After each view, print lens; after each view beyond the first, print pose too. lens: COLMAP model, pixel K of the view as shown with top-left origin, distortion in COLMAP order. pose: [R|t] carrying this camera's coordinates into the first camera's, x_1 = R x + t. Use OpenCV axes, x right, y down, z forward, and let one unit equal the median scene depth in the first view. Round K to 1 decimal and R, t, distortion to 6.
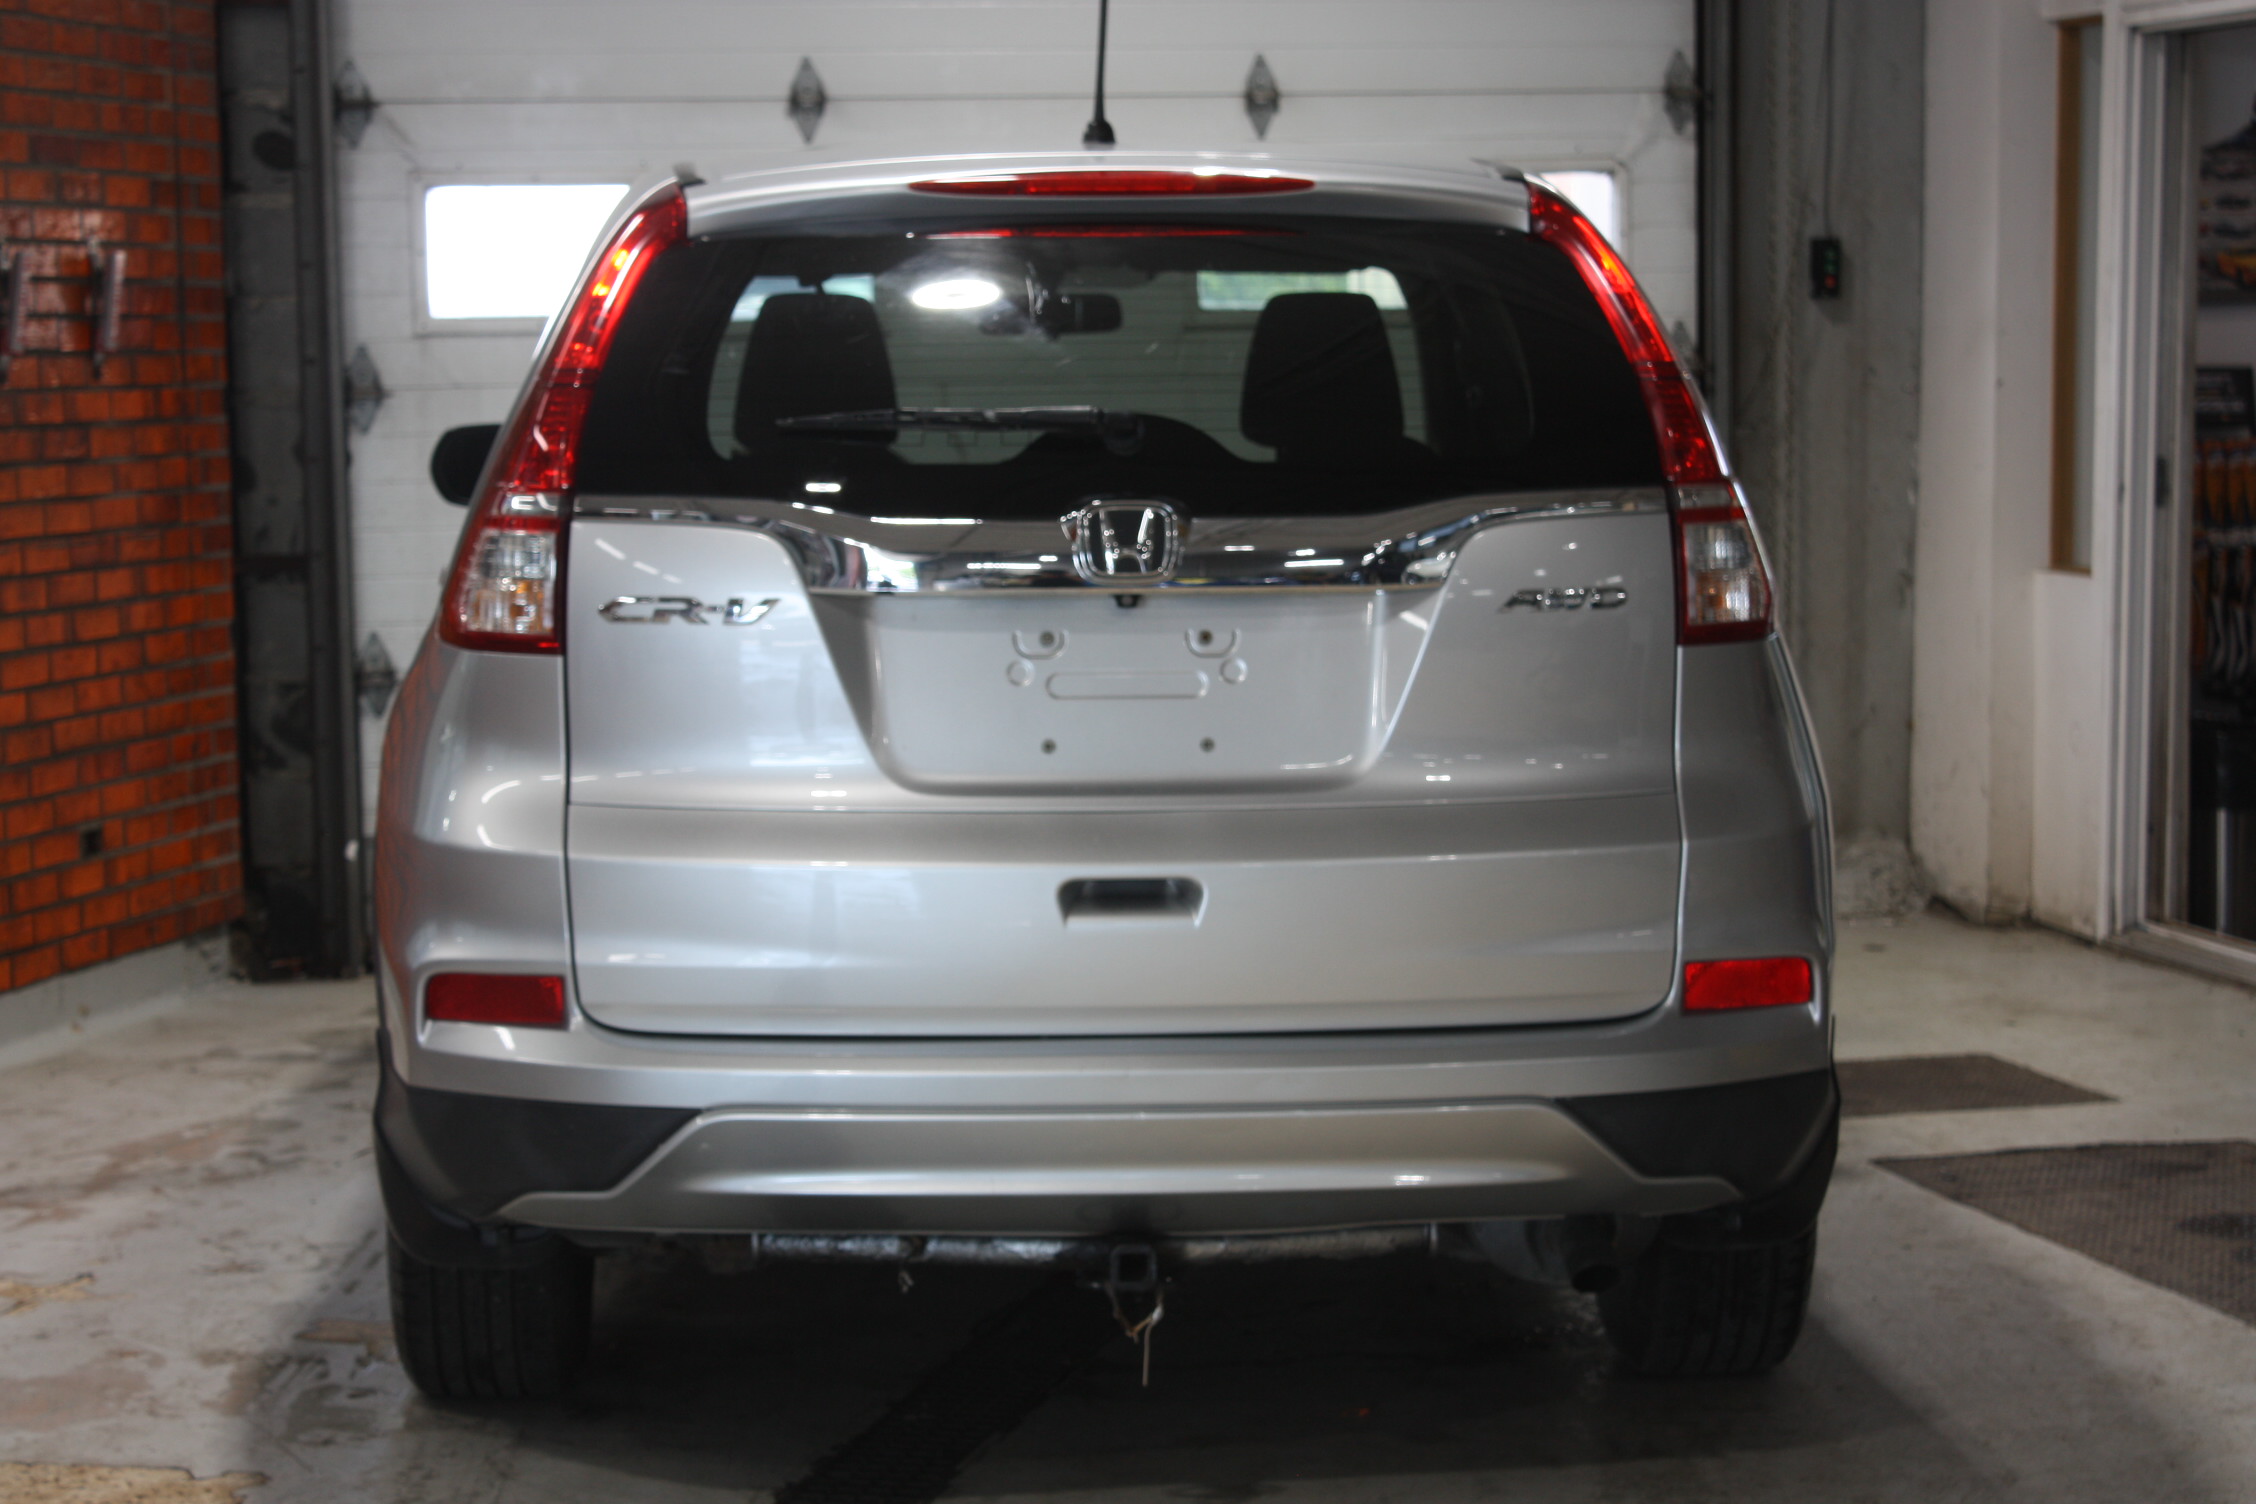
lens RADIAL K [[4777.6, 0, 1128.0], [0, 4777.6, 752.0], [0, 0, 1]] dist [0.074815, 0.176131]
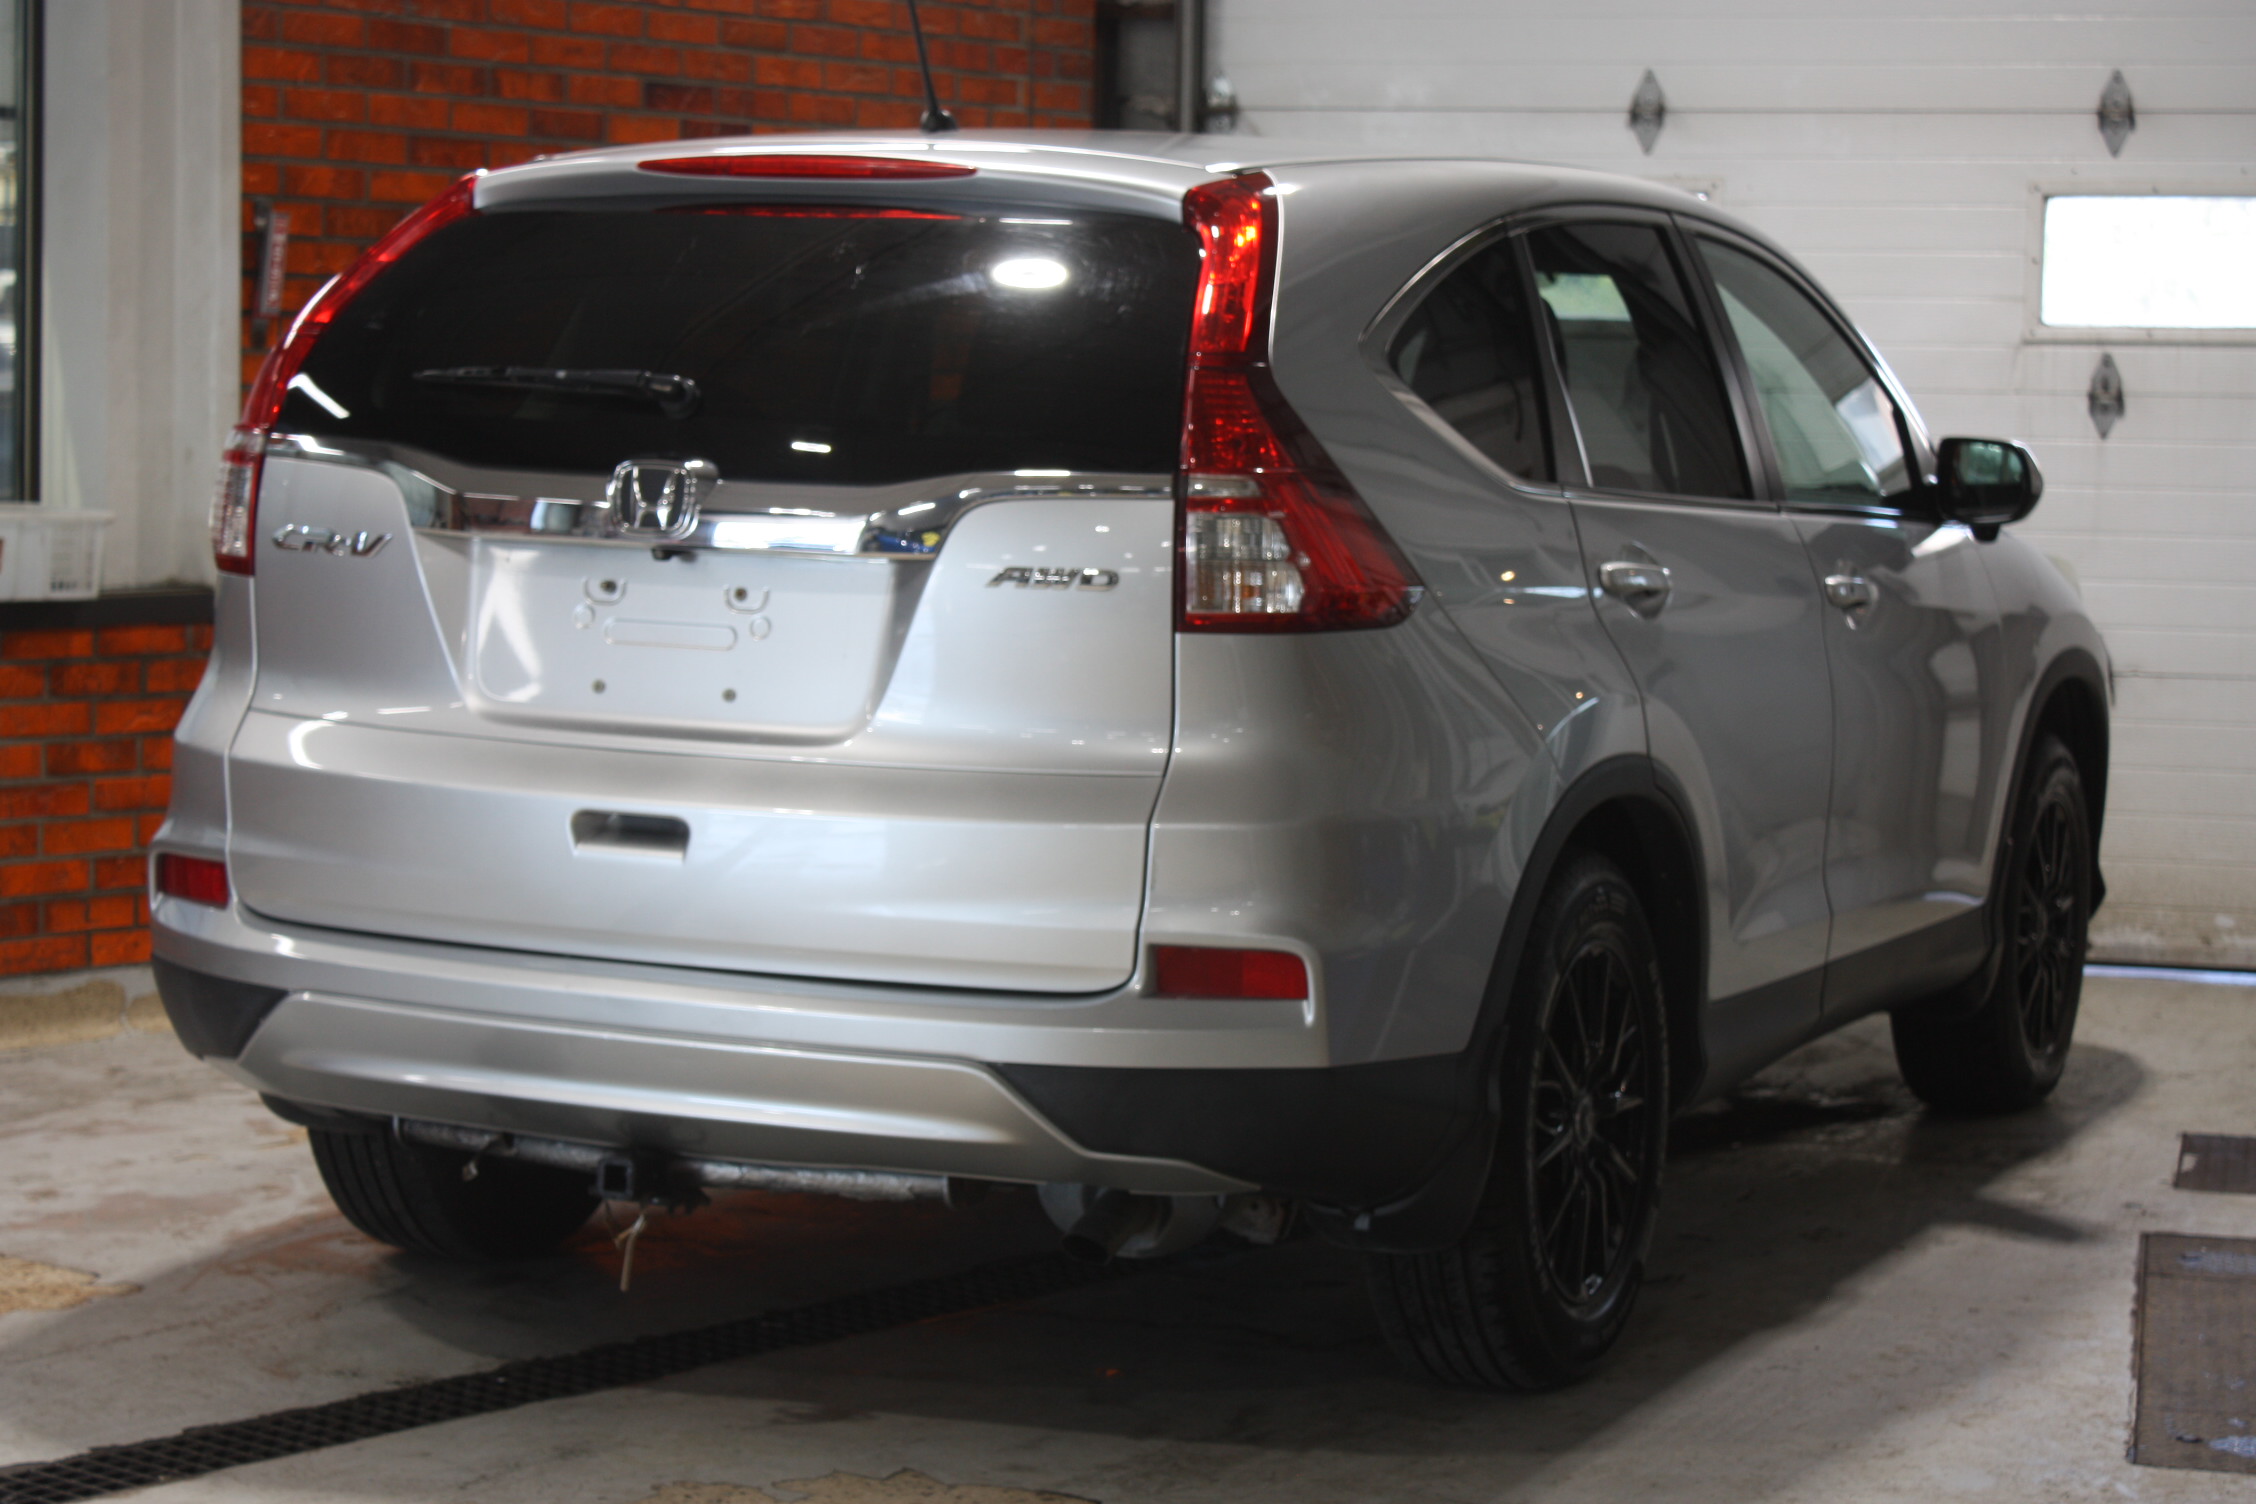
lens RADIAL K [[4736.8, 0, 1080.2], [0, 4736.8, 750.4], [0, 0, 1]] dist [0.082170, 0.353523]
pose [[0.888869, 0.075259, -0.451937, 0.548522], [-0.078247, 0.996860, 0.012105, -0.007886], [0.451430, 0.024603, 0.891967, 0.097798]]
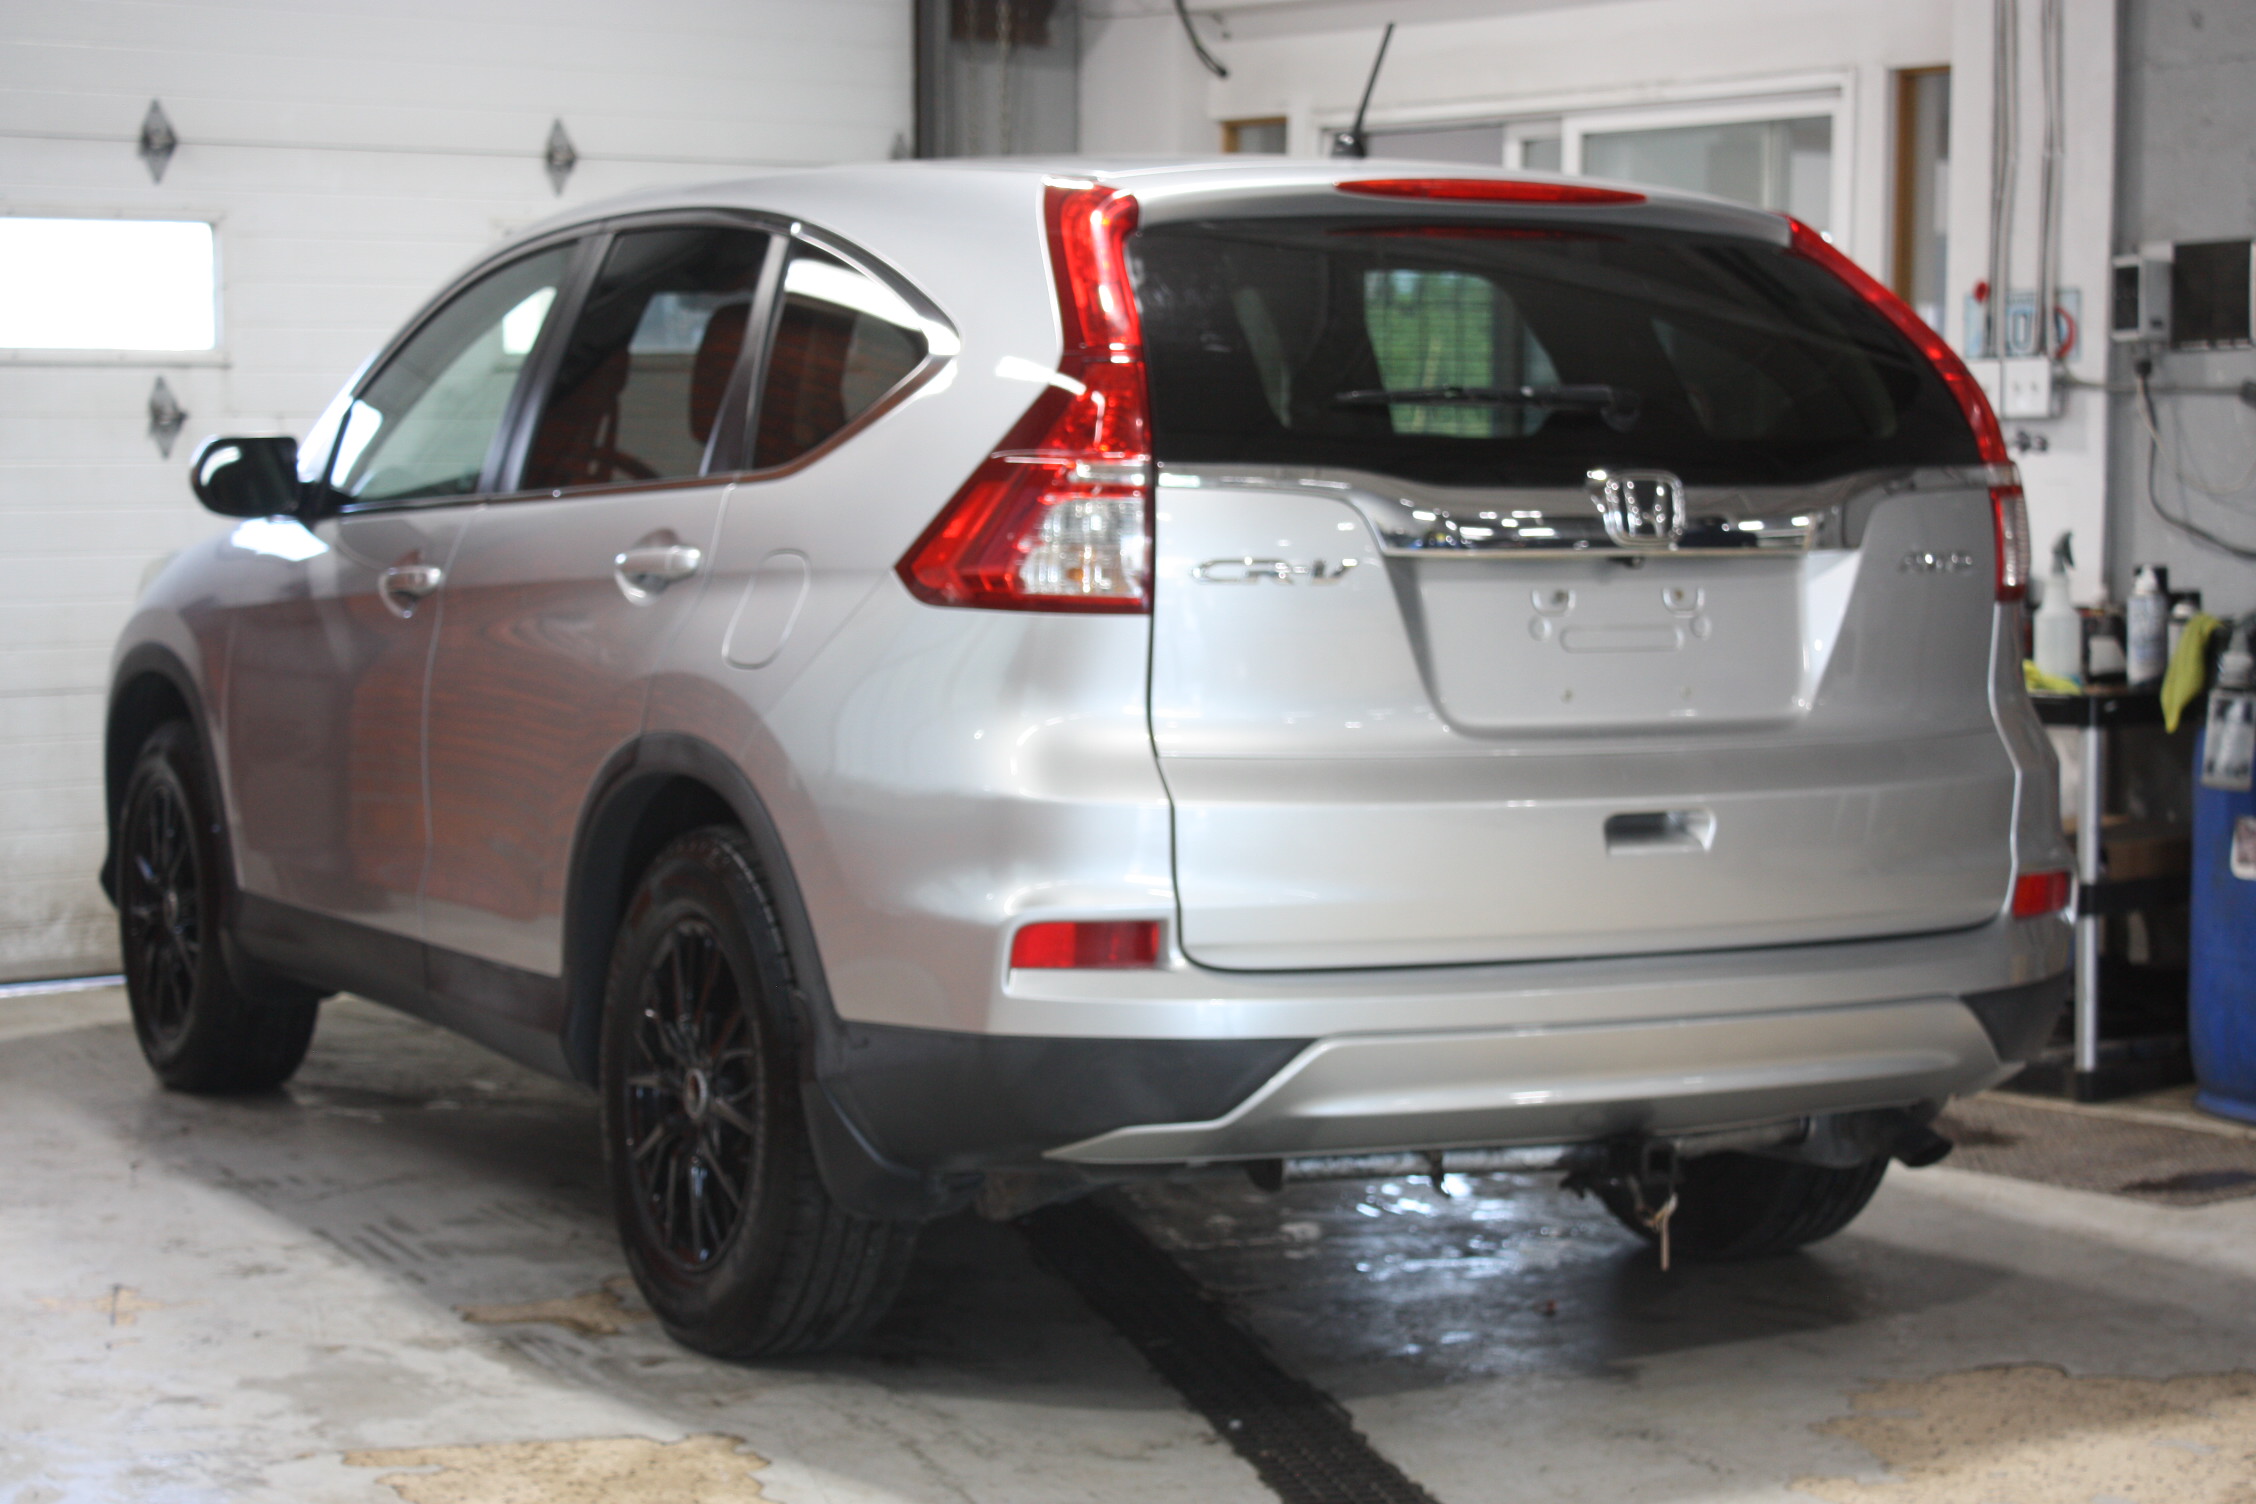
lens RADIAL K [[4275.2, 0, 1128.0], [0, 4275.2, 752.0], [0, 0, 1]] dist [0.016137, 0.076547]
pose [[0.903911, -0.019536, 0.427274, -0.517686], [0.026250, 0.999607, -0.009830, 0.018610], [-0.426914, 0.020101, 0.904069, 0.150168]]
